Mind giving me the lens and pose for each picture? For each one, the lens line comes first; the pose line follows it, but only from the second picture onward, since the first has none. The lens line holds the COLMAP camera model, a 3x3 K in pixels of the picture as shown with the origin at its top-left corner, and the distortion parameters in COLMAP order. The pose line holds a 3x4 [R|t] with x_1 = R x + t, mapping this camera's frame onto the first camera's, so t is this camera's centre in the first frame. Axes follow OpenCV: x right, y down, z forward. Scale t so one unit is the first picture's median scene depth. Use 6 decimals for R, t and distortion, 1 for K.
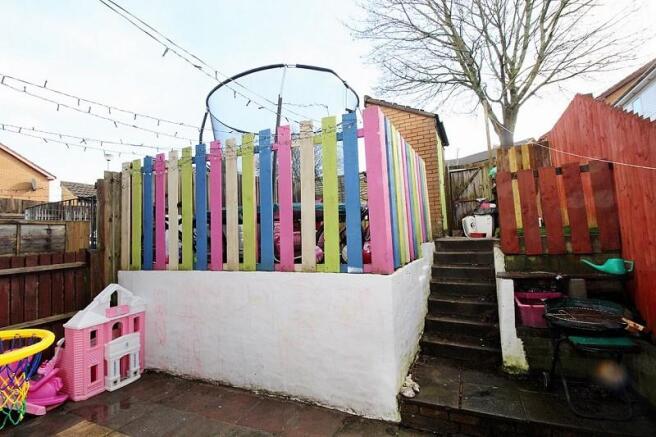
lens RADIAL K [[305.9, 0, 330.0], [0, 305.9, 216.0], [0, 0, 1]] dist [-0.007892, -0.003060]
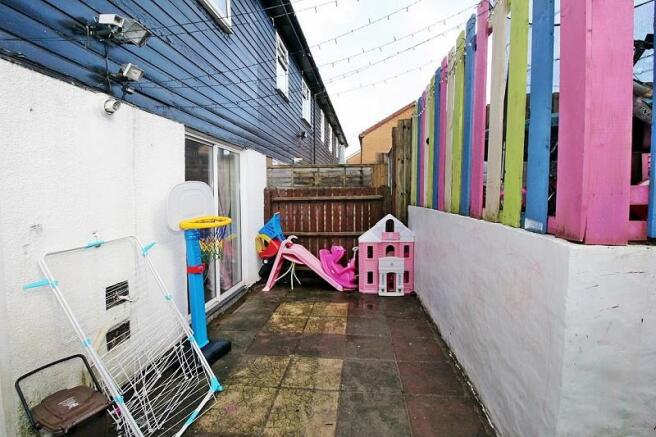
lens RADIAL K [[305.9, 0, 328.4], [0, 305.9, 214.6], [0, 0, 1]] dist [-0.007892, -0.003060]
pose [[0.318037, 0.105035, -0.942242, 0.378840], [0.051713, 0.990443, 0.127863, 0.058731], [0.946667, -0.089392, 0.309565, 0.405414]]
